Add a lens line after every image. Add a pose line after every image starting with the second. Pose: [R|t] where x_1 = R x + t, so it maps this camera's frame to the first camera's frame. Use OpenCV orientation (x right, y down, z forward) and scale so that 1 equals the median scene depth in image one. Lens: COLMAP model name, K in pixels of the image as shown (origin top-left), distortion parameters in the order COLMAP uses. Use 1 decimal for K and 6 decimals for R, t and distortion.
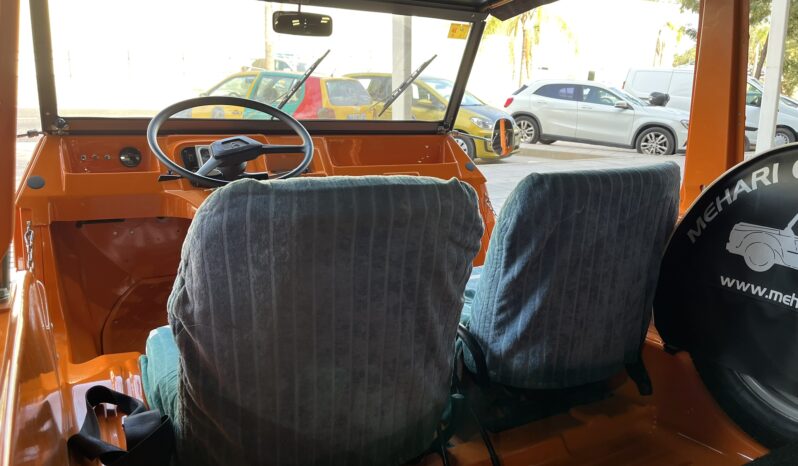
lens RADIAL K [[606.3, 0, 405.9], [0, 606.3, 231.4], [0, 0, 1]] dist [0.068861, -0.101436]
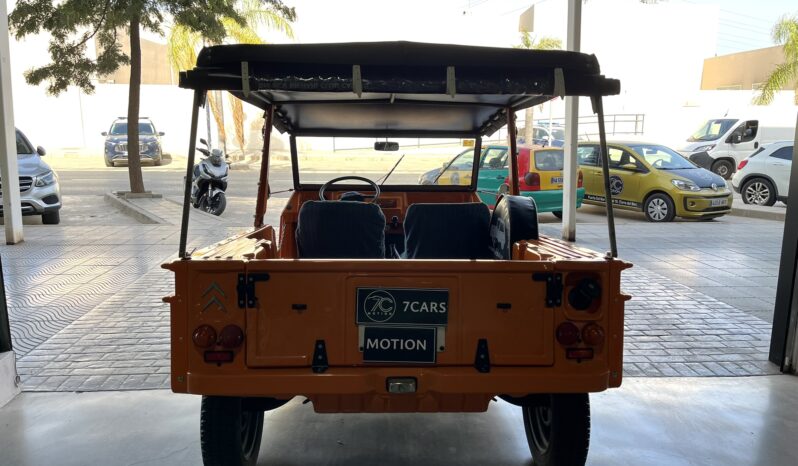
lens RADIAL K [[606.3, 0, 405.9], [0, 606.3, 231.4], [0, 0, 1]] dist [0.068861, -0.101436]
pose [[0.894358, 0.037575, -0.445771, 1.007531], [-0.080999, 0.993598, -0.078759, 0.184586], [0.439957, 0.106546, 0.891676, -1.102621]]
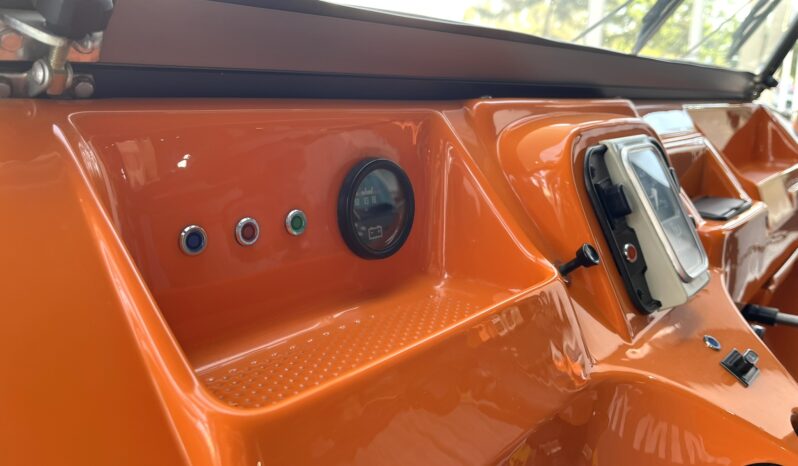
lens RADIAL K [[606.3, 0, 405.9], [0, 606.3, 231.4], [0, 0, 1]] dist [0.068861, -0.101436]
pose [[0.932467, -0.083636, 0.351441, -0.535720], [0.072302, 0.996355, 0.045278, -0.127404], [-0.353946, -0.016810, 0.935115, 0.845039]]
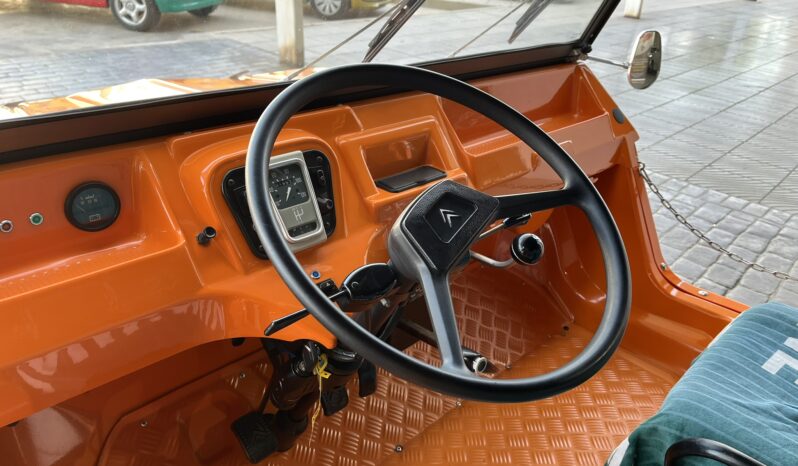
lens RADIAL K [[606.3, 0, 405.9], [0, 606.3, 231.4], [0, 0, 1]] dist [0.068861, -0.101436]
pose [[0.961163, -0.097647, 0.258128, -0.373345], [0.029369, 0.966192, 0.256144, -0.212247], [-0.274413, -0.238615, 0.931537, 0.586505]]
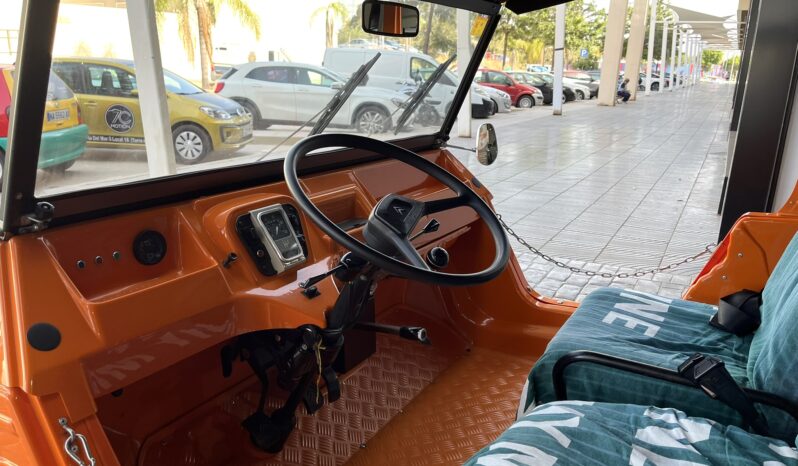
lens RADIAL K [[606.3, 0, 405.9], [0, 606.3, 231.4], [0, 0, 1]] dist [0.068861, -0.101436]
pose [[0.863124, -0.155969, 0.480303, -0.540352], [0.140352, 0.987727, 0.068528, -0.148267], [-0.485097, 0.008263, 0.874421, 0.388705]]
